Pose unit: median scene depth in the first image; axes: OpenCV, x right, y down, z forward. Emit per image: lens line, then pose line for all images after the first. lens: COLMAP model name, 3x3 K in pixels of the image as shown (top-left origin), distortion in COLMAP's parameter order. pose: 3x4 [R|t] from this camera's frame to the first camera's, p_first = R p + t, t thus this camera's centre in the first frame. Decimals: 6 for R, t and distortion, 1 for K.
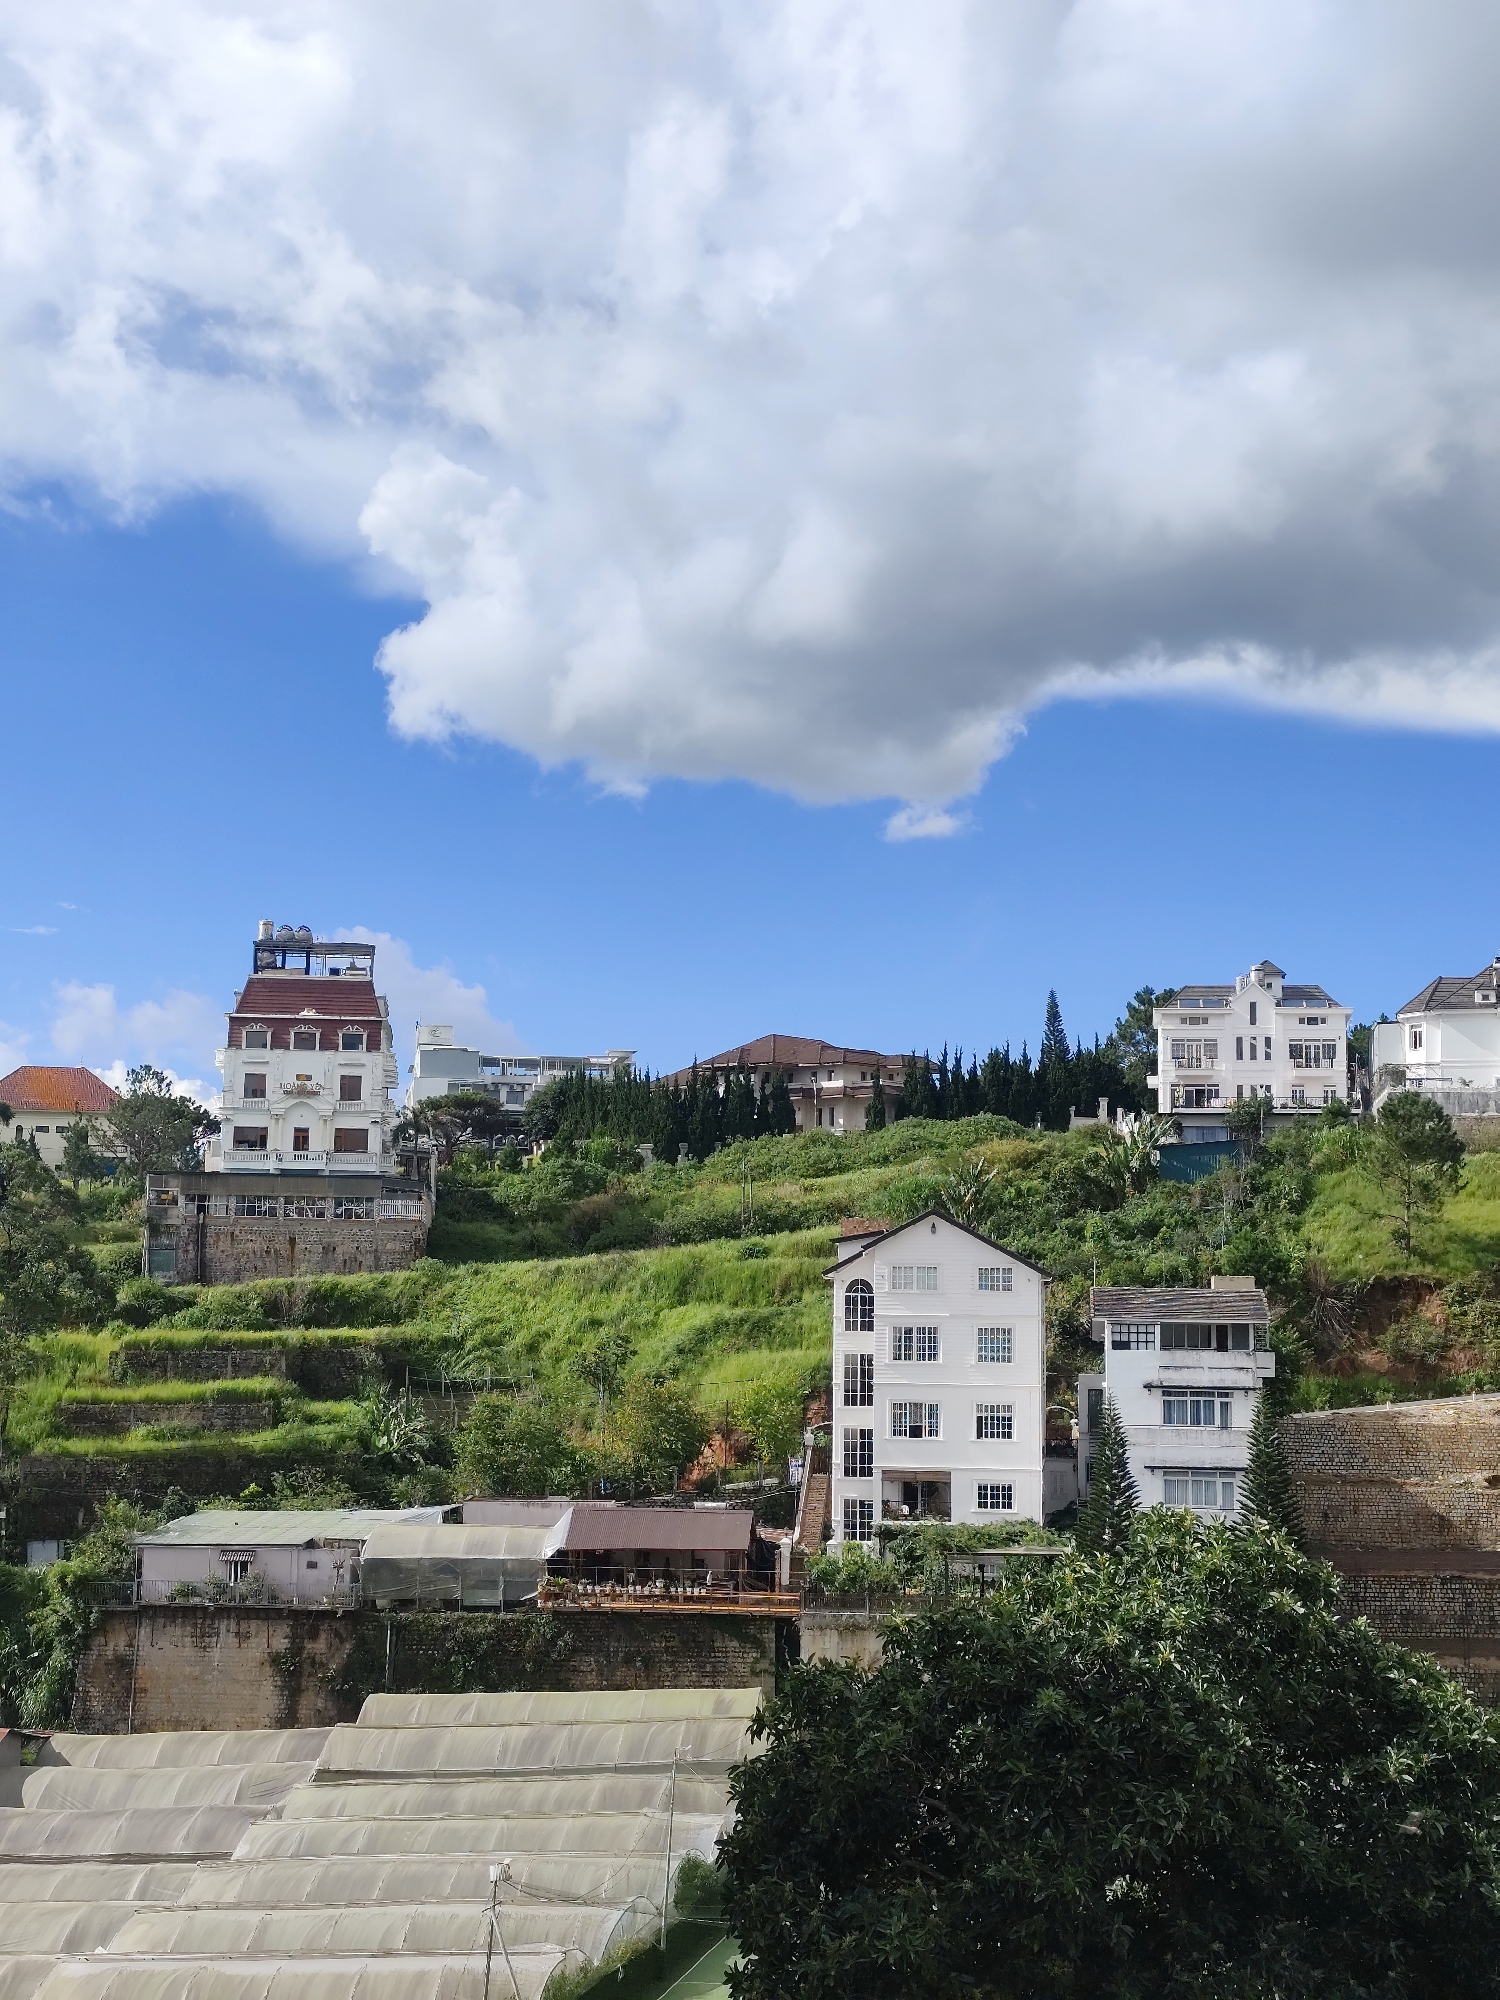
lens RADIAL K [[2651.4, 0, 751.2], [0, 2651.4, 1004.4], [0, 0, 1]] dist [0.023486, 0.000000]
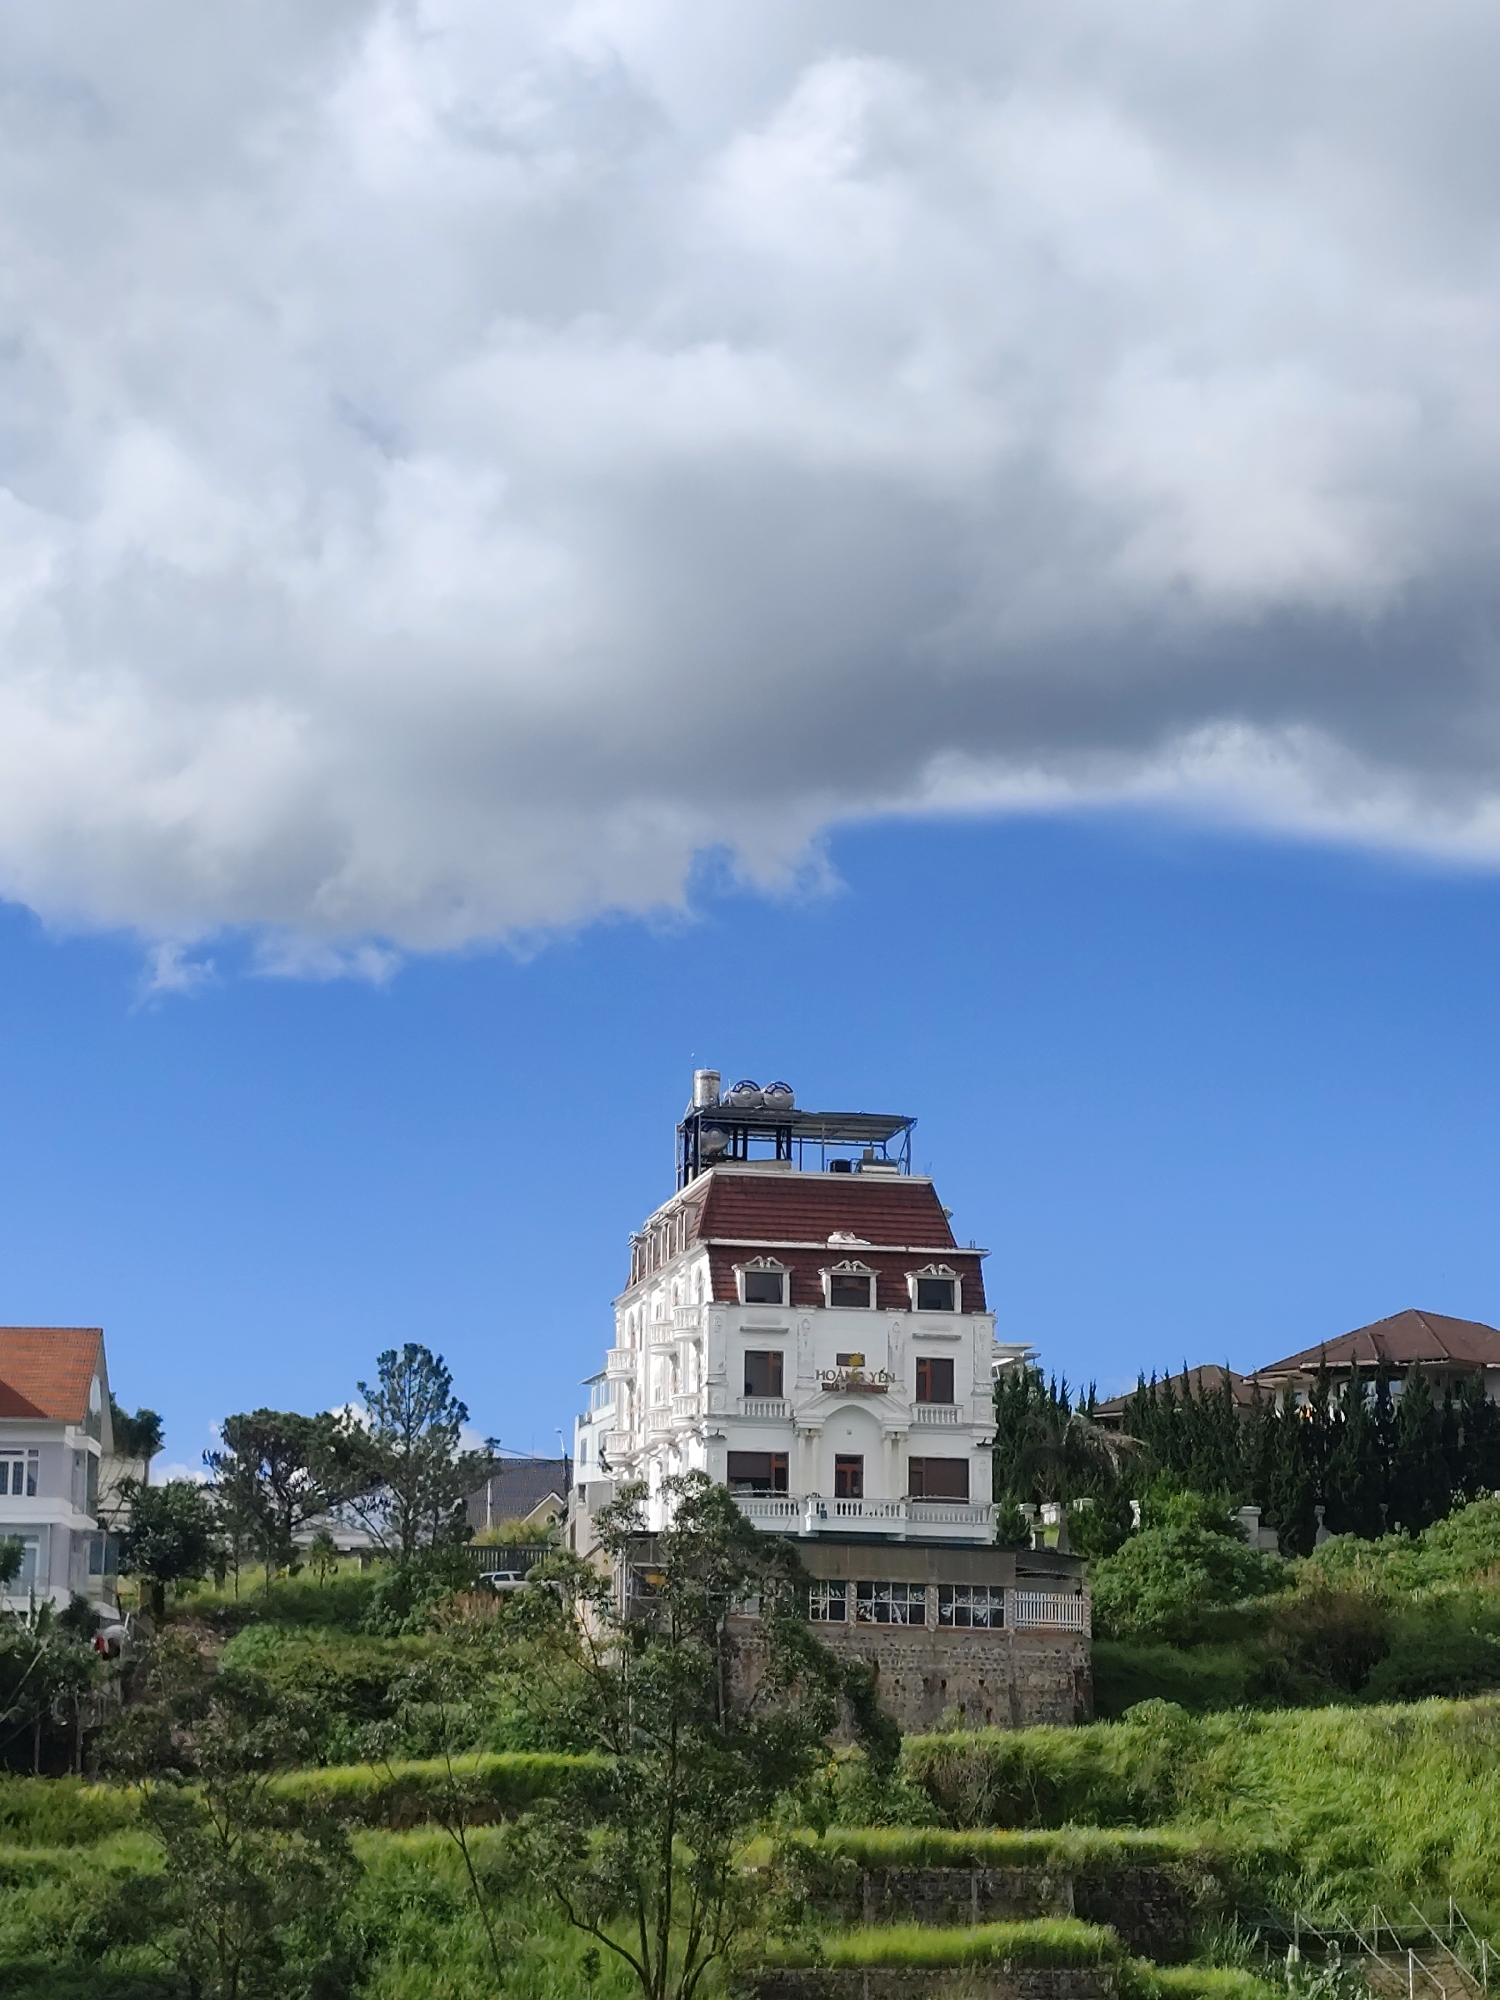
lens RADIAL K [[4634.7, 0, 749.3], [0, 4634.7, 997.3], [0, 0, 1]] dist [0.087310, 0.000000]
pose [[0.998511, 0.013923, 0.052743, -0.239977], [-0.010227, 0.997515, -0.069713, 0.020128], [-0.053583, 0.069070, 0.996172, 0.068529]]
